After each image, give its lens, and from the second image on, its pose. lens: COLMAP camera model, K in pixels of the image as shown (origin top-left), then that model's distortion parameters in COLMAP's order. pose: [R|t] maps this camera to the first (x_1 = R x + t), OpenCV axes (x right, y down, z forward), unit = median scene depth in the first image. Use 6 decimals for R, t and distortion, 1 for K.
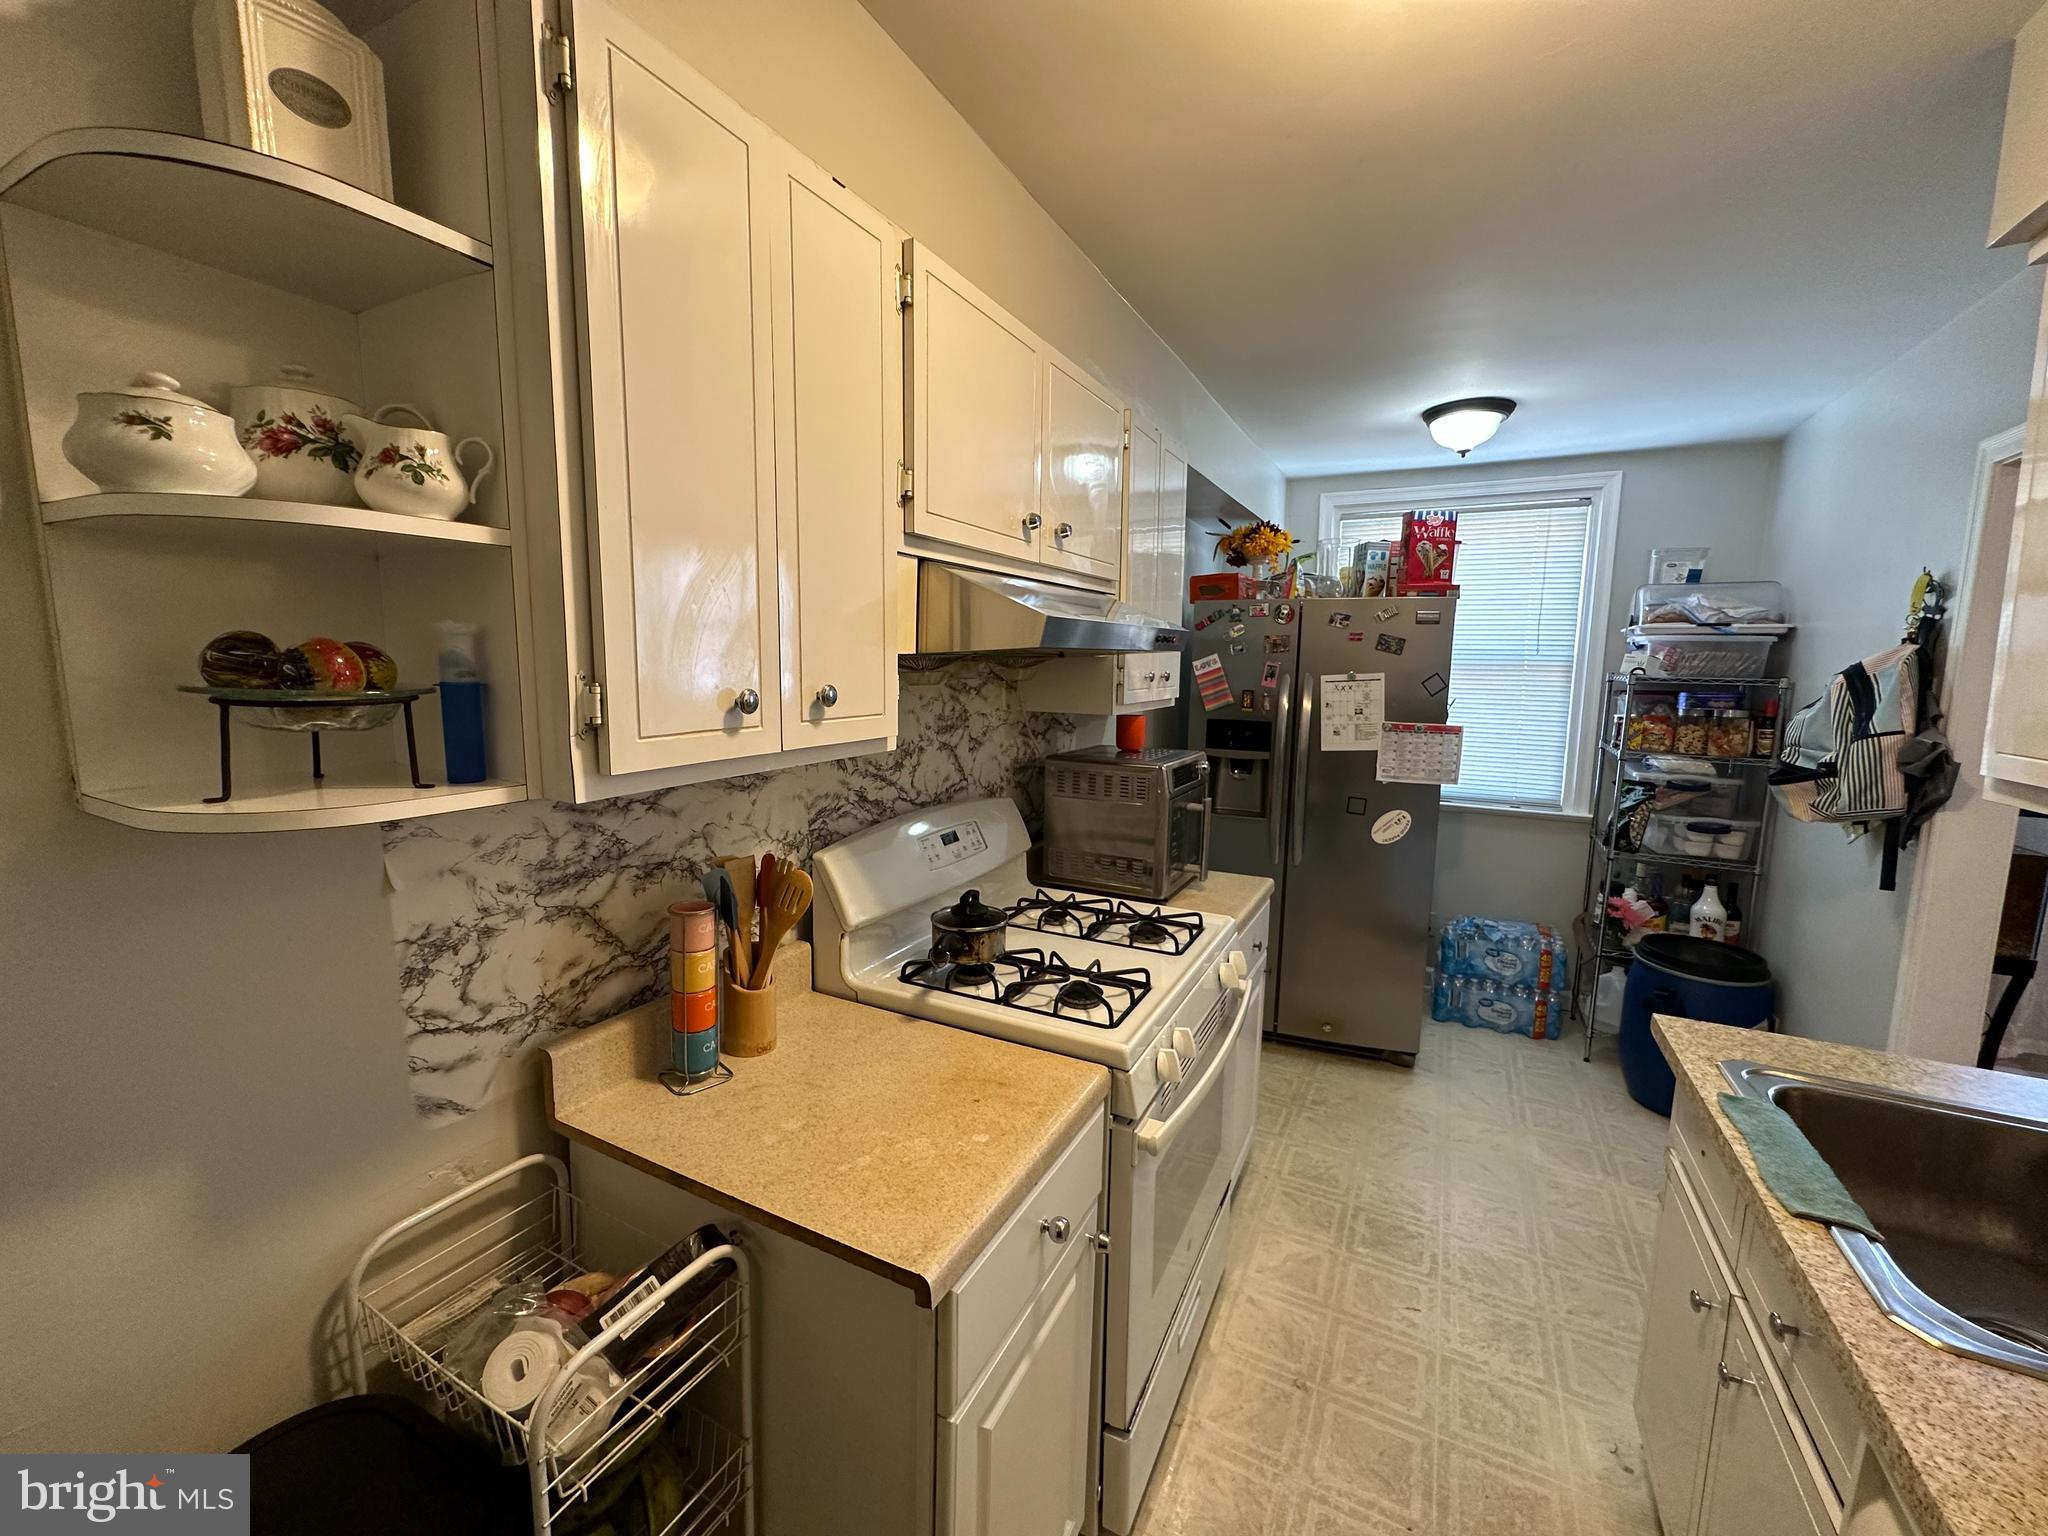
lens RADIAL K [[817.4, 0, 1021.5], [0, 817.4, 763.0], [0, 0, 1]] dist [-0.002711, 0.000910]
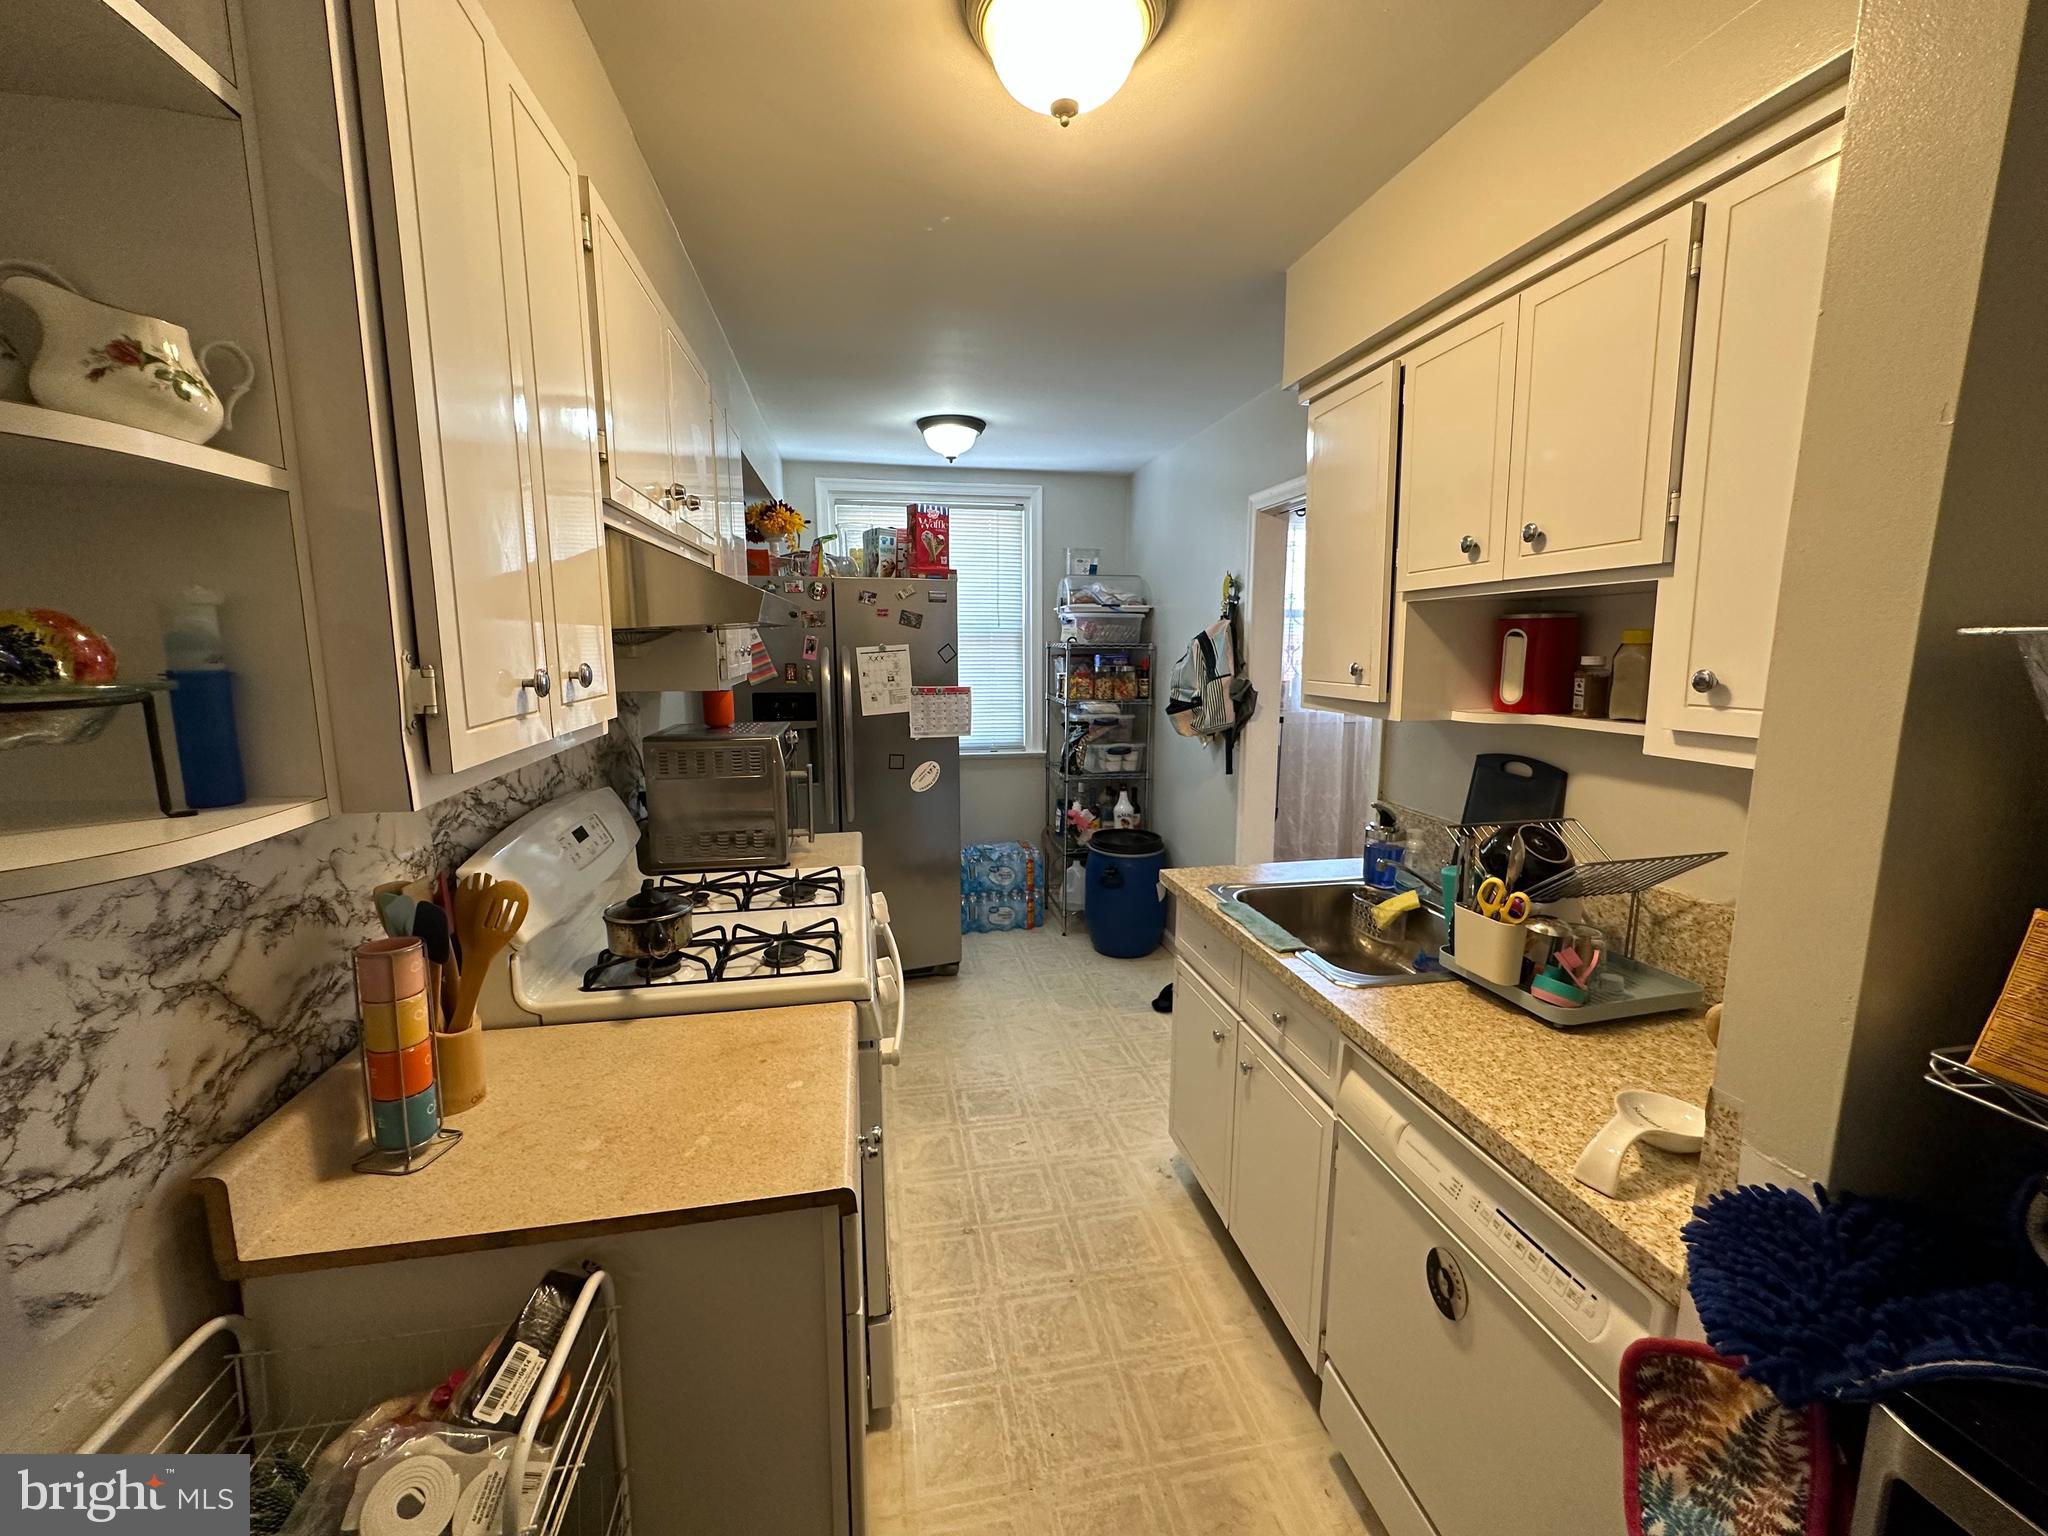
lens RADIAL K [[817.4, 0, 1028.5], [0, 817.4, 762.4], [0, 0, 1]] dist [-0.002711, 0.000910]
pose [[0.781501, -0.106861, 0.614684, -0.296199], [0.088909, 0.994242, 0.059810, 0.003112], [-0.617536, 0.007909, 0.786503, -0.020339]]
